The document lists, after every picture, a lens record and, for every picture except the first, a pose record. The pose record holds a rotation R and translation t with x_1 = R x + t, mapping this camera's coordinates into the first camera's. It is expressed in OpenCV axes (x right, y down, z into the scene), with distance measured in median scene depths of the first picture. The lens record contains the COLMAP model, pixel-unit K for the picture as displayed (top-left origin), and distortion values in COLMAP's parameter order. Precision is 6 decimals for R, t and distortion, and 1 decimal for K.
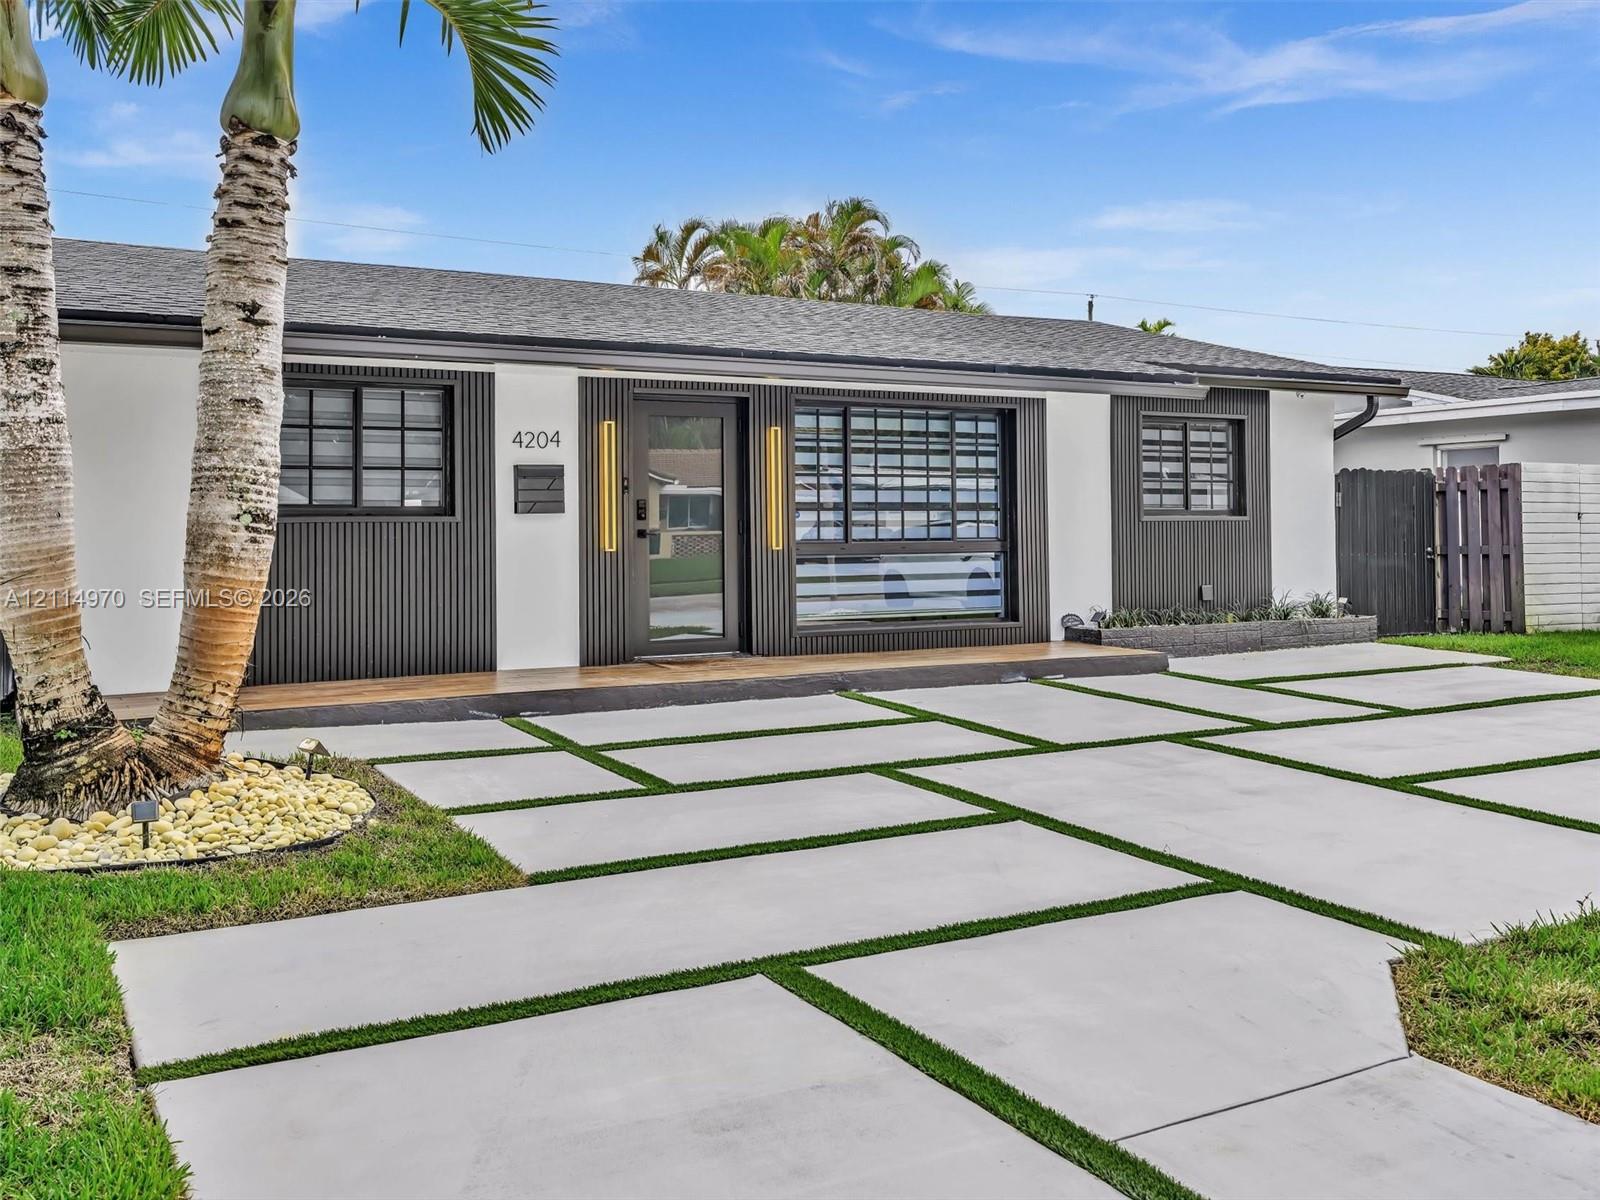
lens RADIAL K [[1453.1, 0, 778.5], [0, 1453.1, 529.3], [0, 0, 1]] dist [0.003979, 0.008959]
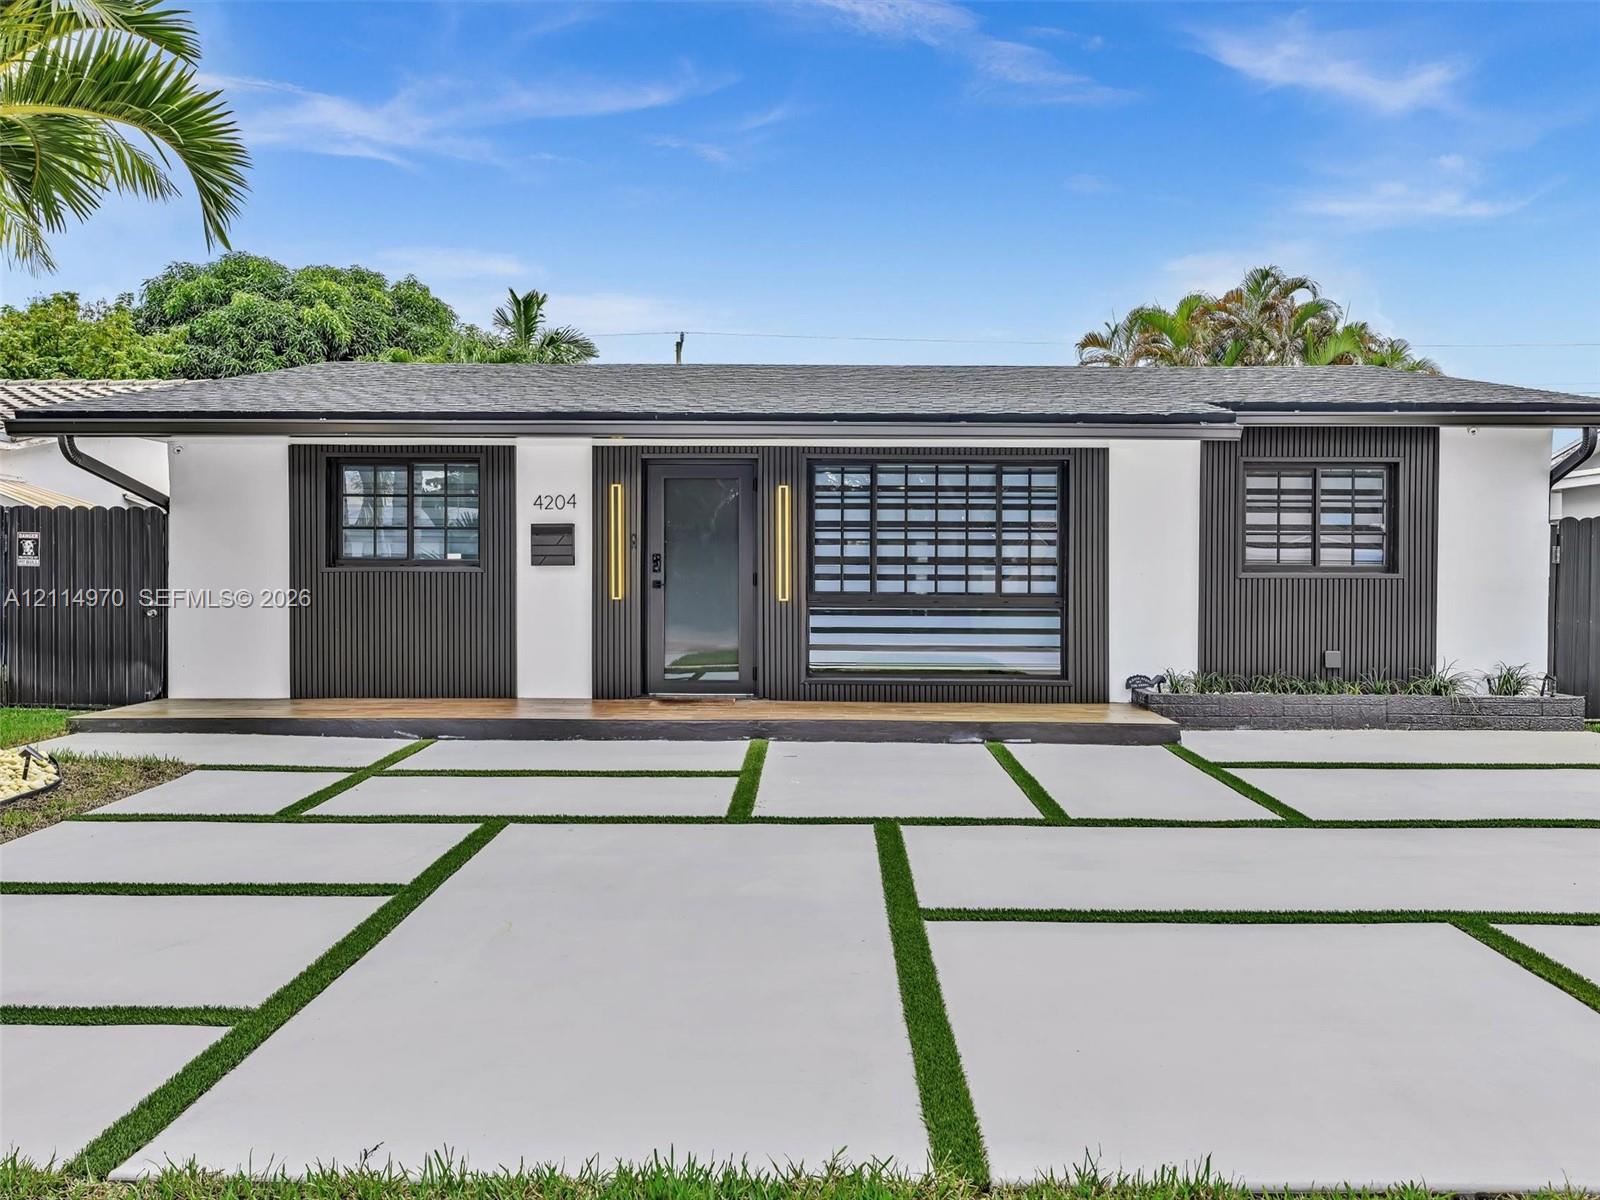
lens RADIAL K [[1173.4, 0, 803.1], [0, 1173.4, 588.6], [0, 0, 1]] dist [-0.004083, 0.002686]
pose [[0.870810, 0.013376, -0.491438, 0.412751], [-0.011266, 0.999910, 0.007253, -0.001342], [0.491491, -0.000779, 0.870882, 0.248718]]
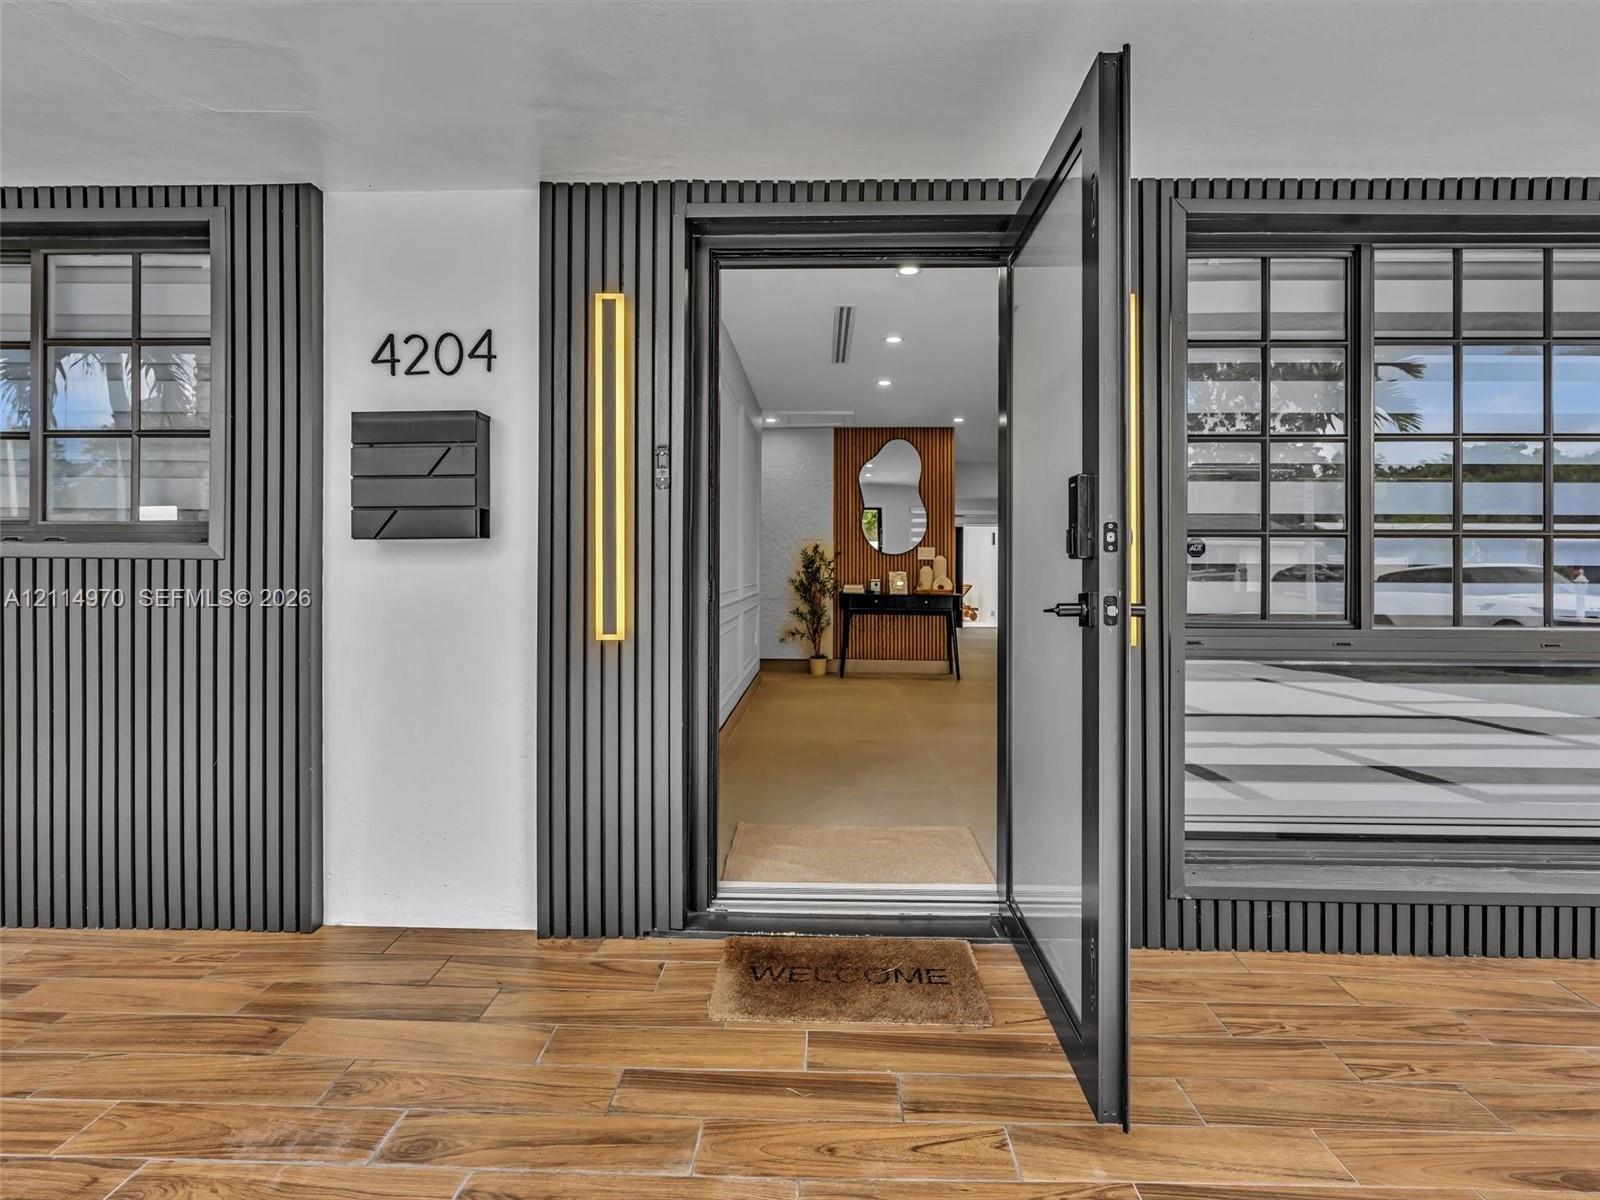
lens RADIAL K [[817.0, 0, 822.3], [0, 817.0, 565.8], [0, 0, 1]] dist [-0.000787, 0.000564]
pose [[0.868059, 0.009218, -0.496376, 0.032640], [-0.012795, 0.999911, -0.003807, -0.003697], [0.496297, 0.009656, 0.868099, 0.758762]]
